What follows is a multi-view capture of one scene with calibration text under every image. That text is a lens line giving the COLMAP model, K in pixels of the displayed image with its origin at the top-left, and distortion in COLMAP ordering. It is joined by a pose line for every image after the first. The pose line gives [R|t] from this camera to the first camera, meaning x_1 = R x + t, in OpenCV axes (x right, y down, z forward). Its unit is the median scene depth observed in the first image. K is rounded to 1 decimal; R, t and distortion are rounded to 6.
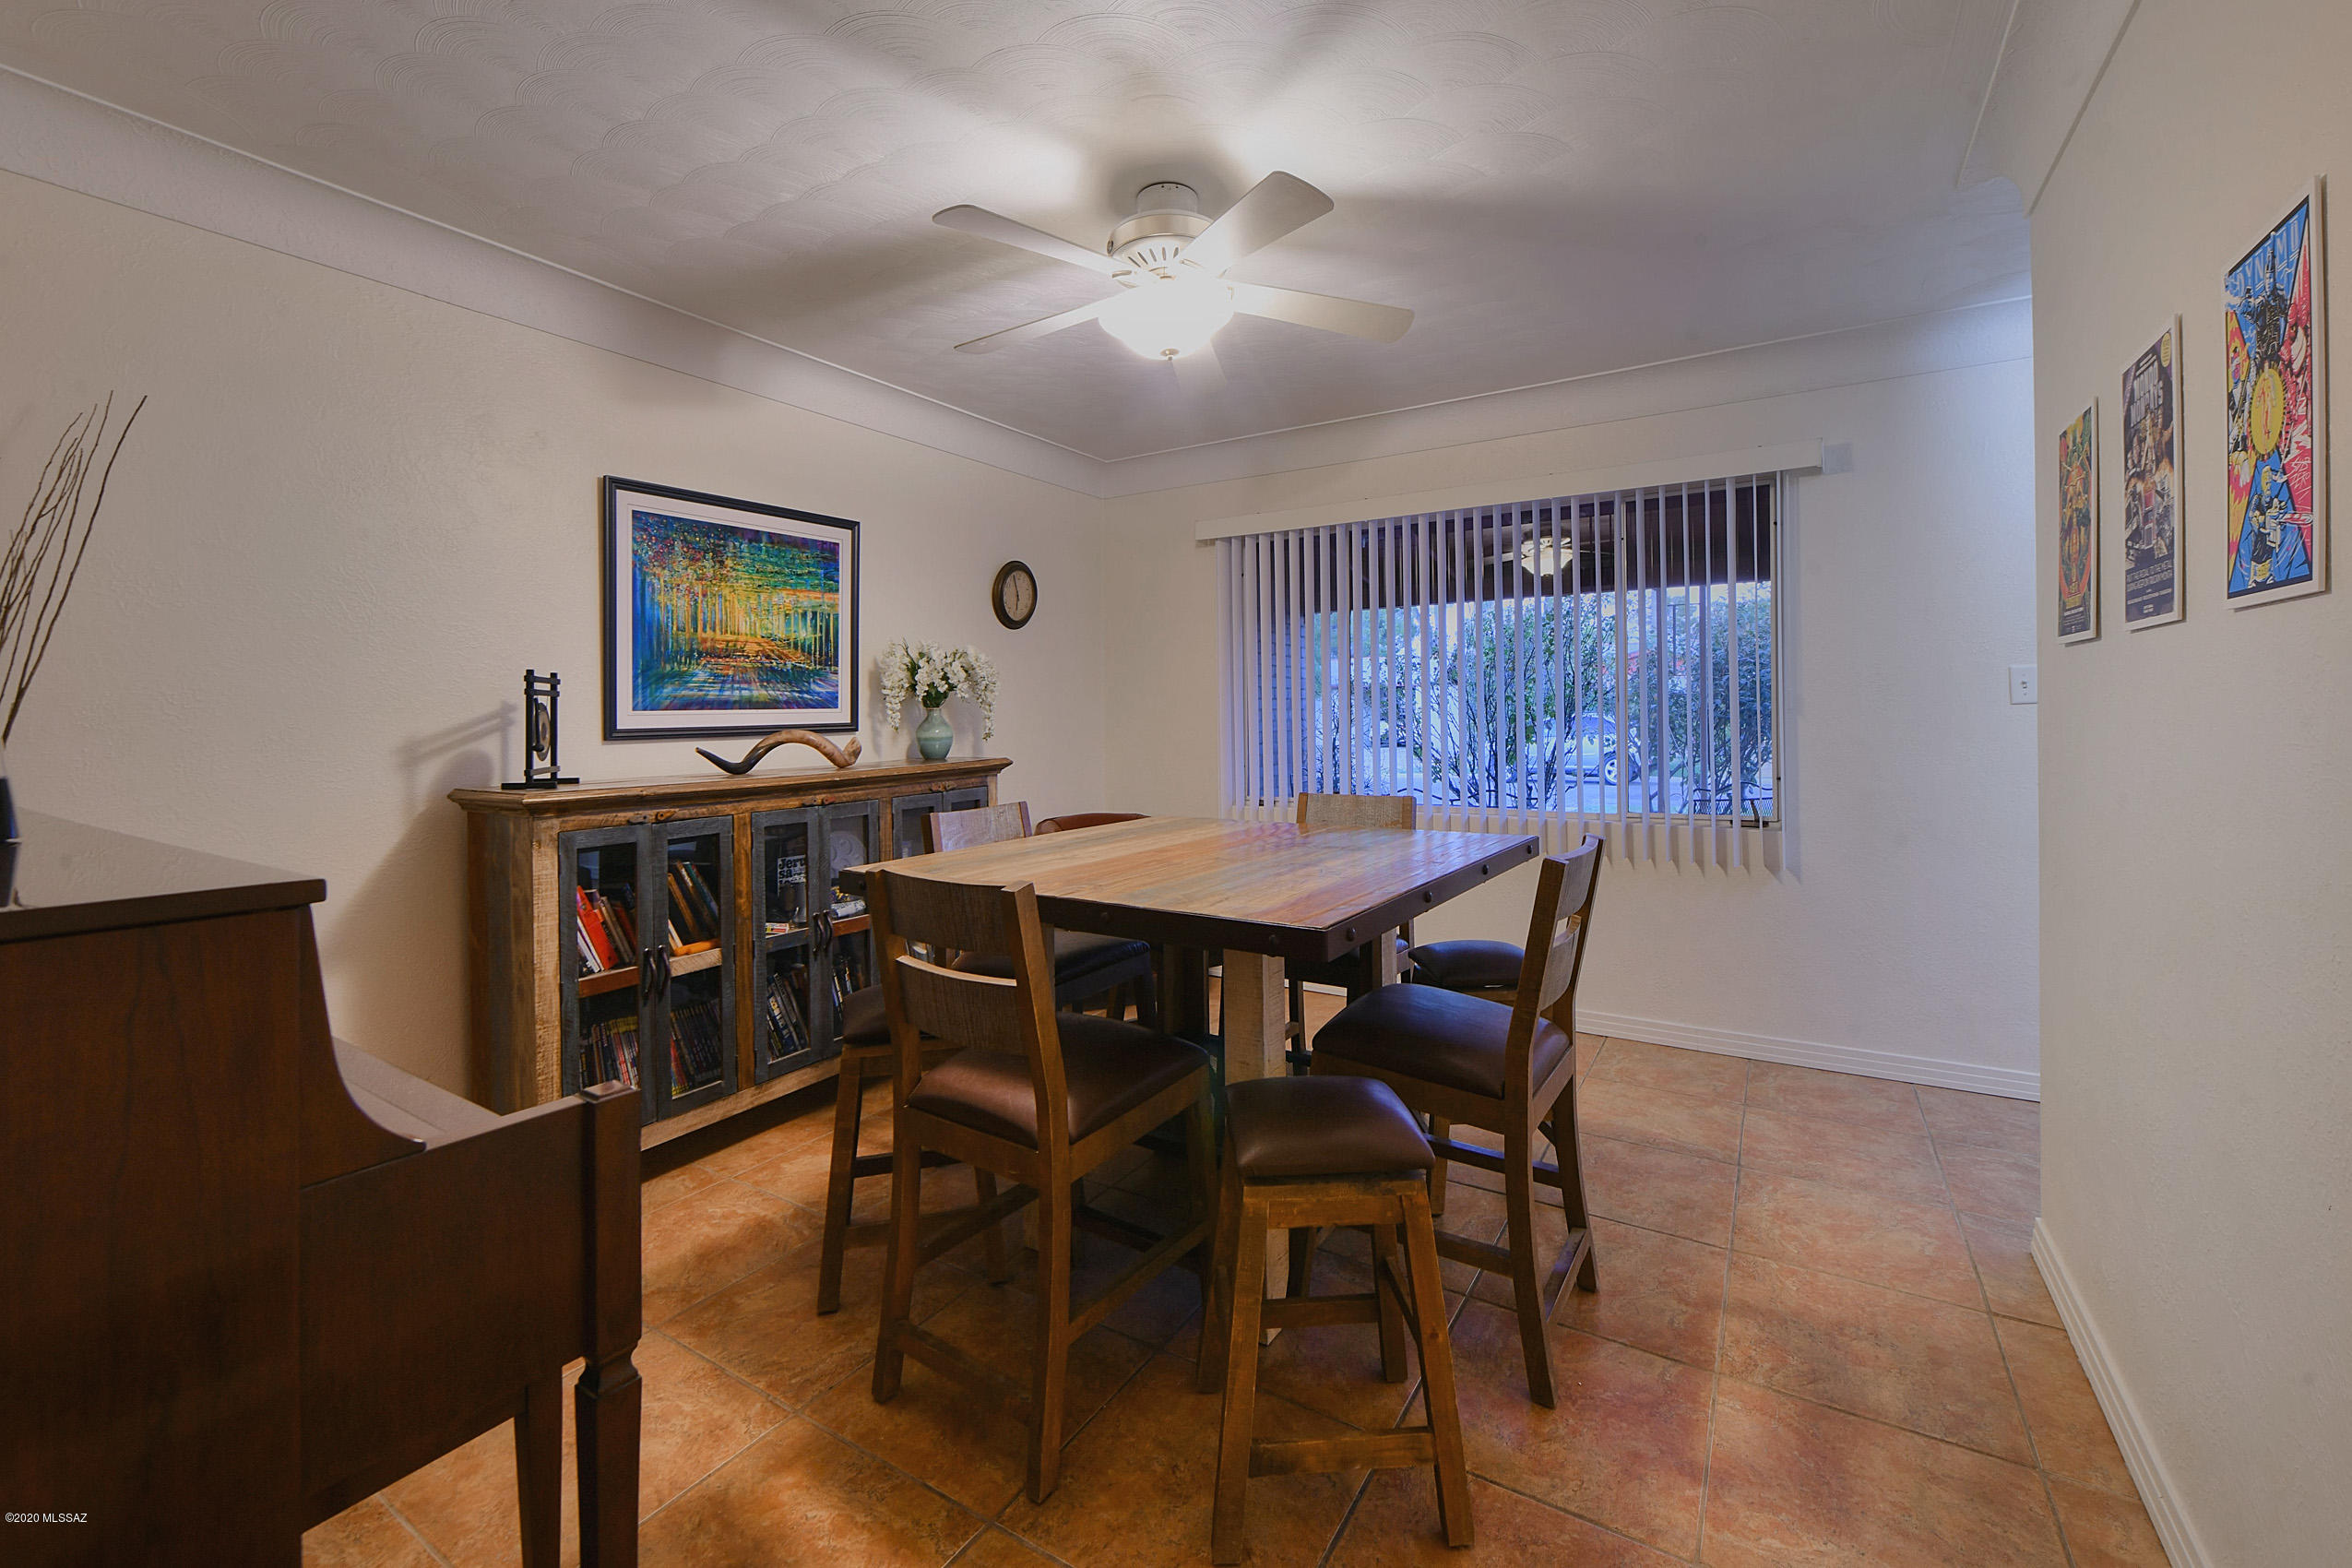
lens RADIAL K [[966.8, 0, 1183.3], [0, 966.8, 707.0], [0, 0, 1]] dist [-0.004942, -0.001478]
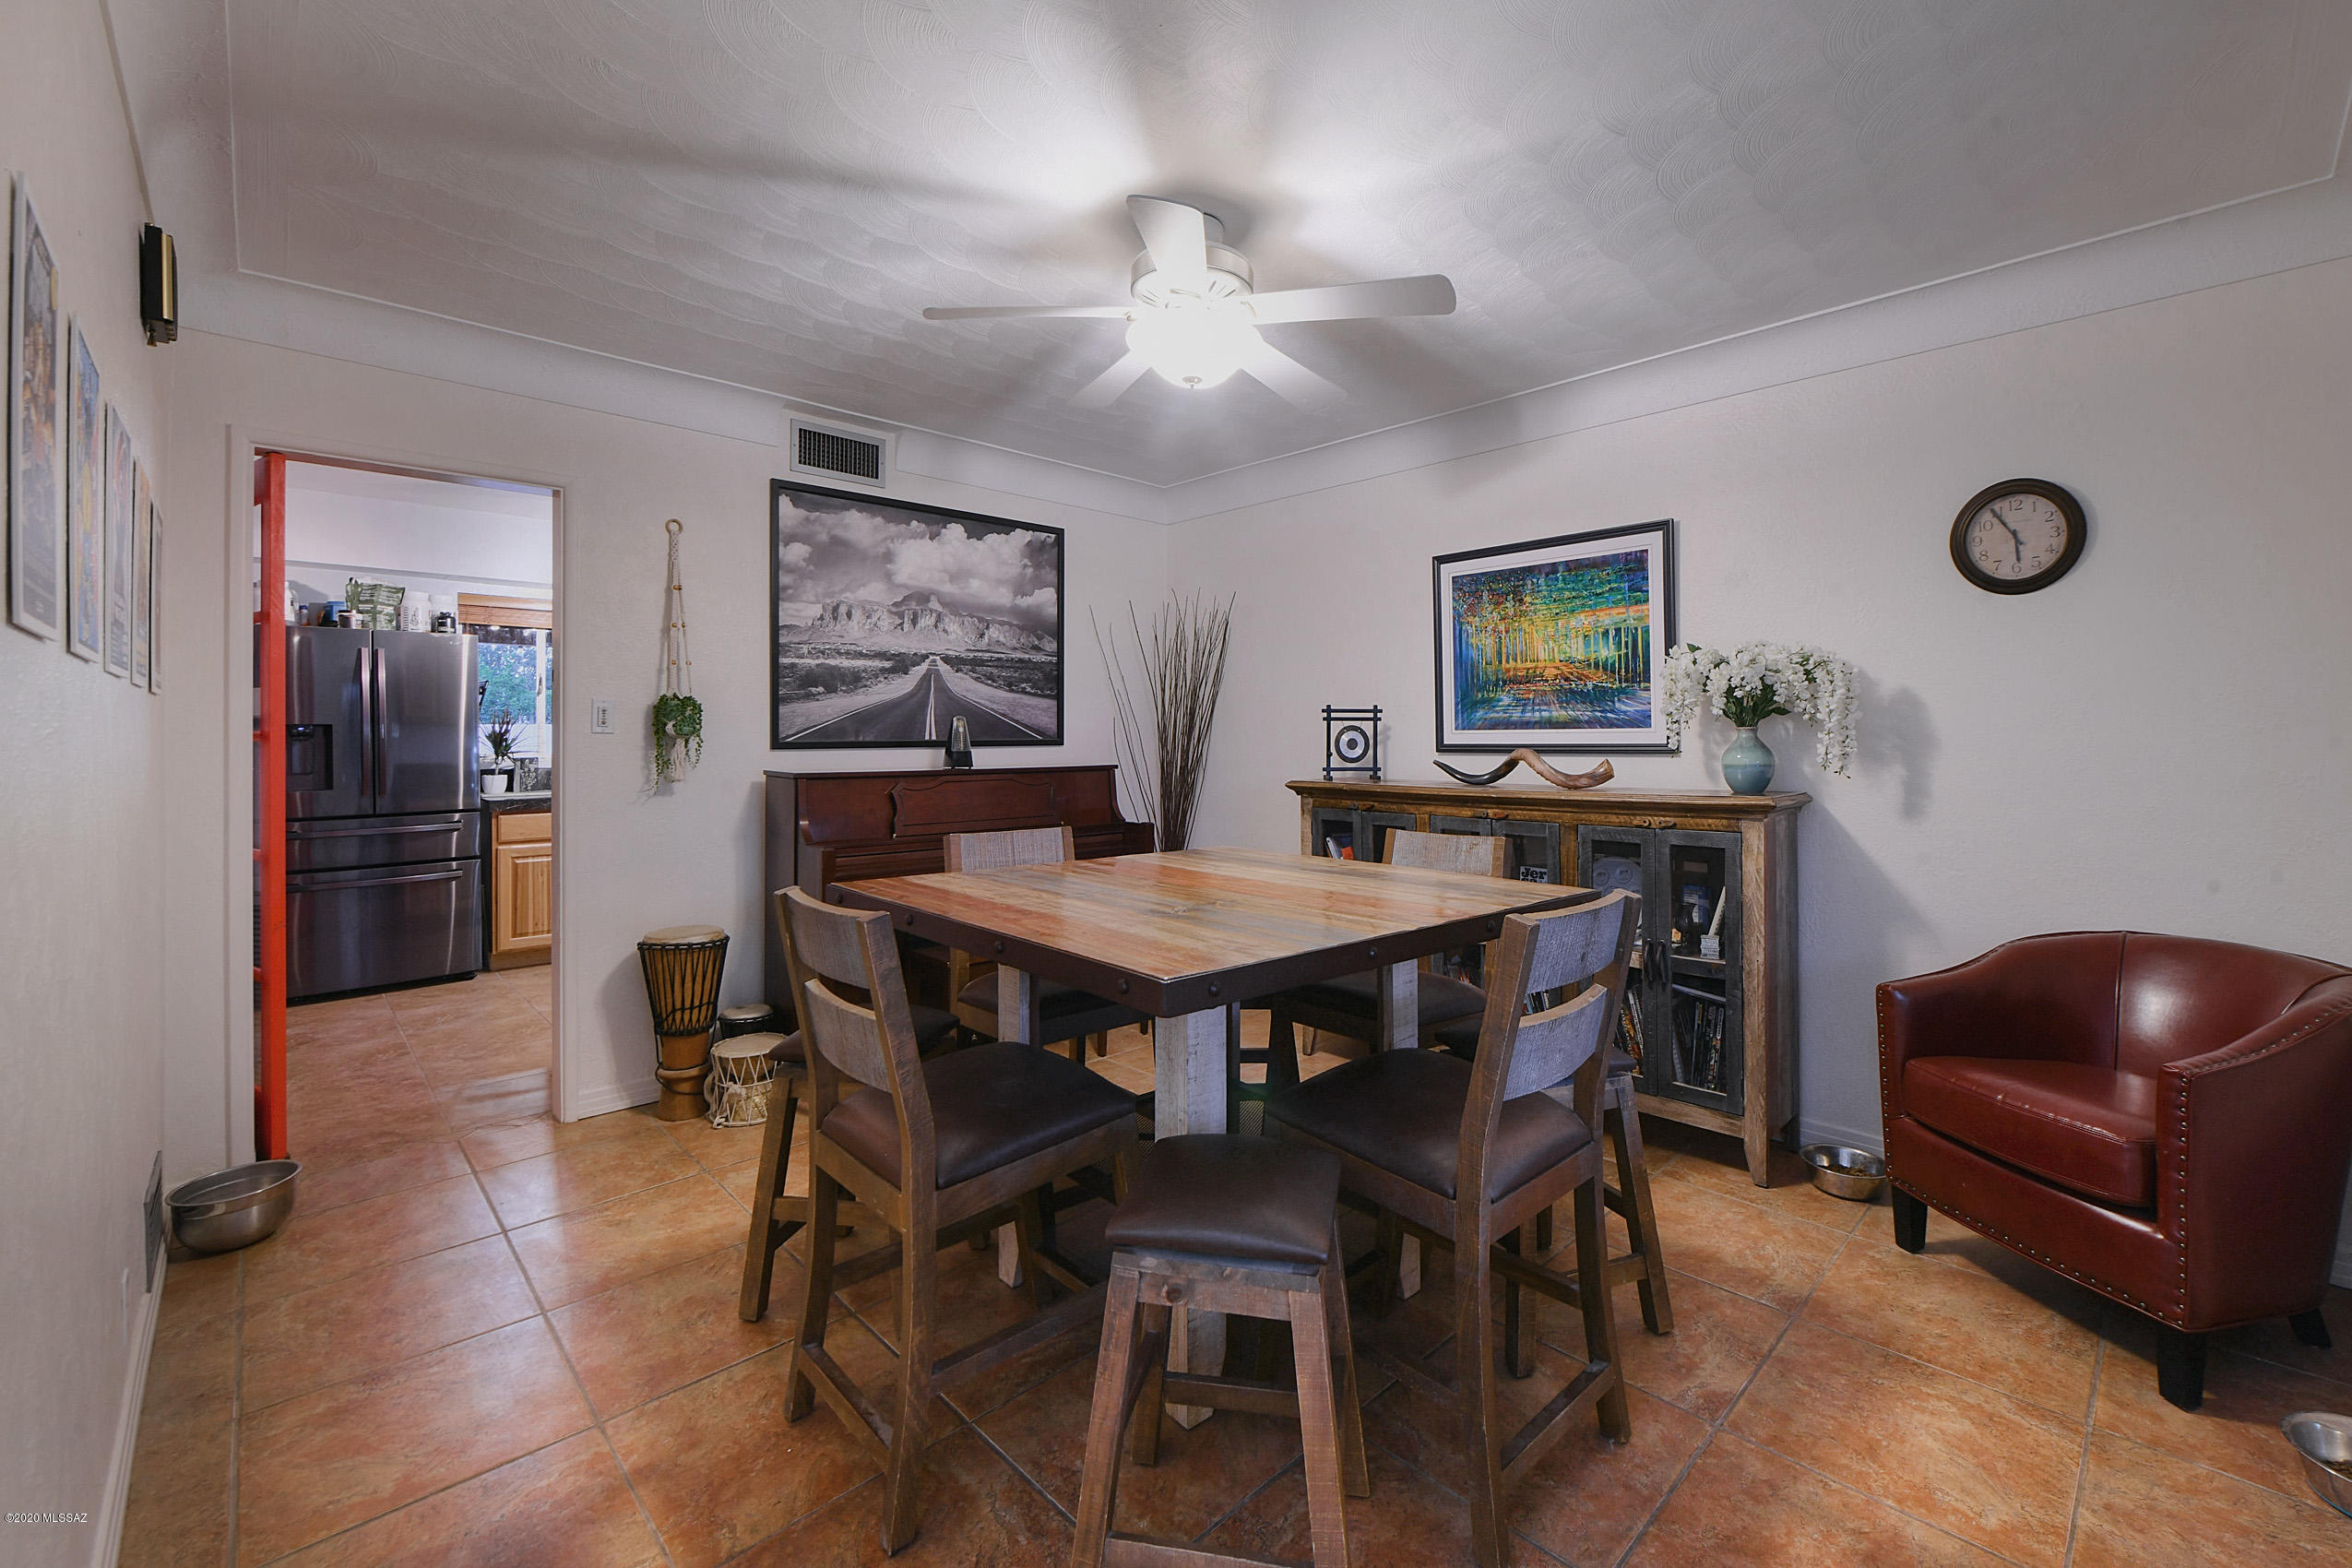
lens RADIAL K [[966.8, 0, 1269.1], [0, 966.8, 729.6], [0, 0, 1]] dist [-0.004942, -0.001478]
pose [[-0.196539, 0.003187, -0.980491, 0.684174], [0.004292, 0.999988, 0.002390, -0.000961], [0.980487, -0.003738, -0.196550, 0.909038]]
